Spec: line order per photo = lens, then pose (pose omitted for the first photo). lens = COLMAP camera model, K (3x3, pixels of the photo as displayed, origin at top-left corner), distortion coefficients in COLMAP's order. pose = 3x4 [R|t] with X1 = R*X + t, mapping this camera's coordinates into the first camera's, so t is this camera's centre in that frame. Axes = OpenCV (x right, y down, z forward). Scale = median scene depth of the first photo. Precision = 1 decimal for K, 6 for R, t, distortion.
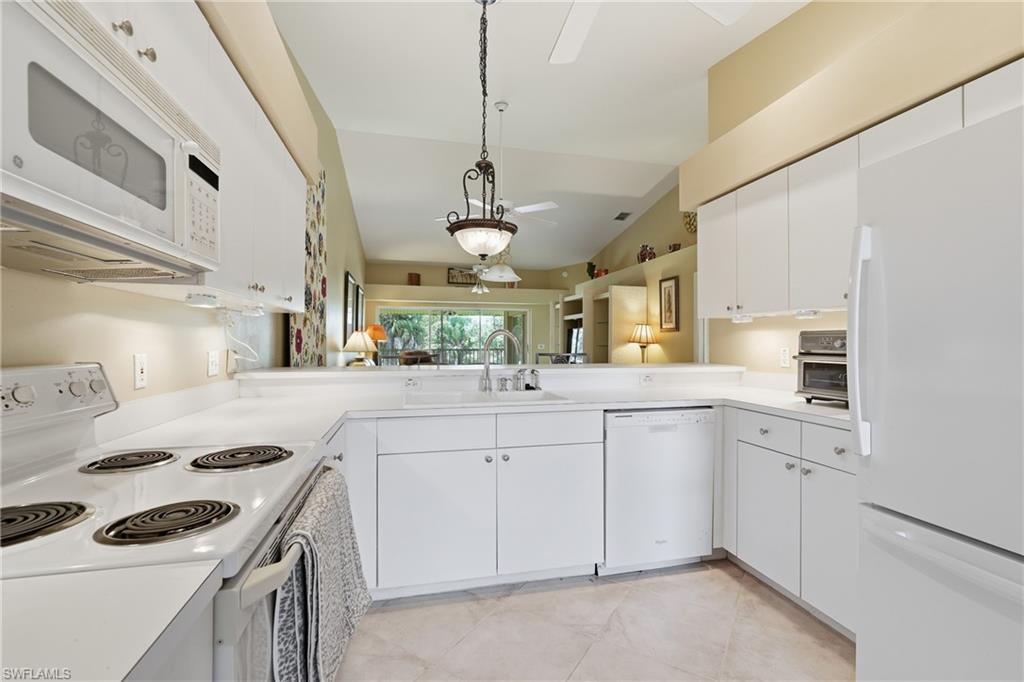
lens RADIAL K [[460.1, 0, 513.6], [0, 460.1, 340.2], [0, 0, 1]] dist [-0.001109, 0.000198]
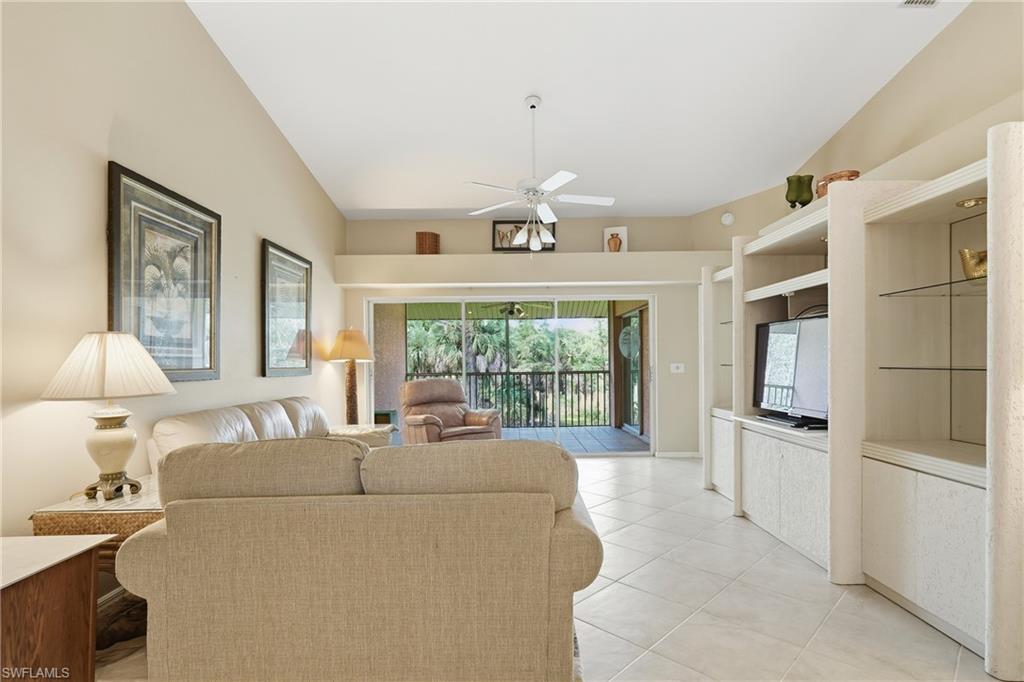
lens RADIAL K [[501.2, 0, 513.9], [0, 501.2, 361.2], [0, 0, 1]] dist [-0.012313, 0.000956]
pose [[0.973484, -0.011997, -0.228439, 0.024031], [0.013373, 0.999901, 0.004477, 0.004244], [0.228362, -0.007414, 0.973548, 1.017031]]
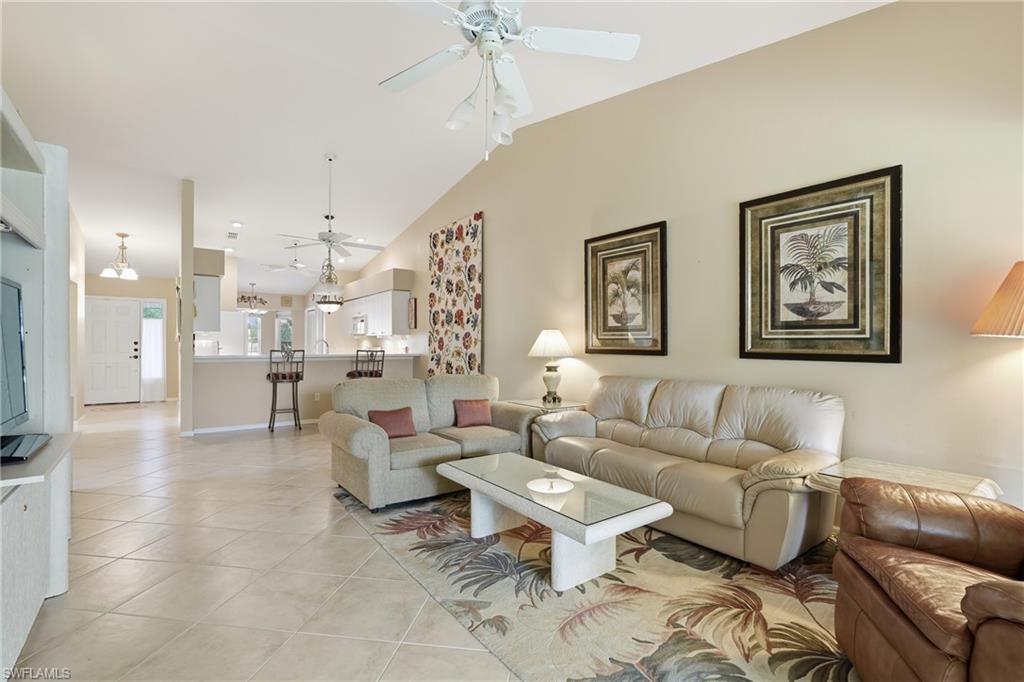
lens RADIAL K [[460.1, 0, 514.0], [0, 460.1, 335.8], [0, 0, 1]] dist [-0.001109, 0.000198]
pose [[-0.915379, -0.014689, -0.402325, 0.011854], [-0.004741, 0.999658, -0.025710, 0.014812], [0.402565, -0.021627, -0.915136, 2.276028]]
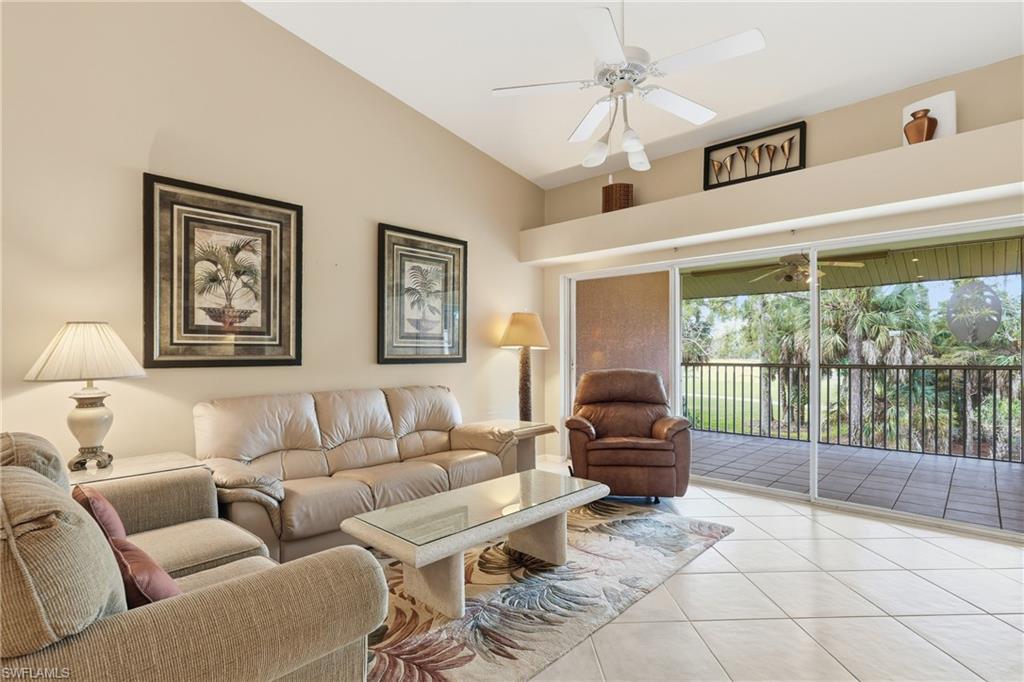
lens RADIAL K [[501.2, 0, 508.0], [0, 501.2, 347.9], [0, 0, 1]] dist [-0.012313, 0.000956]
pose [[0.546415, -0.007975, -0.837476, 0.240297], [0.008829, 0.999954, -0.003762, 0.007225], [0.837468, -0.005339, 0.546460, 1.481723]]
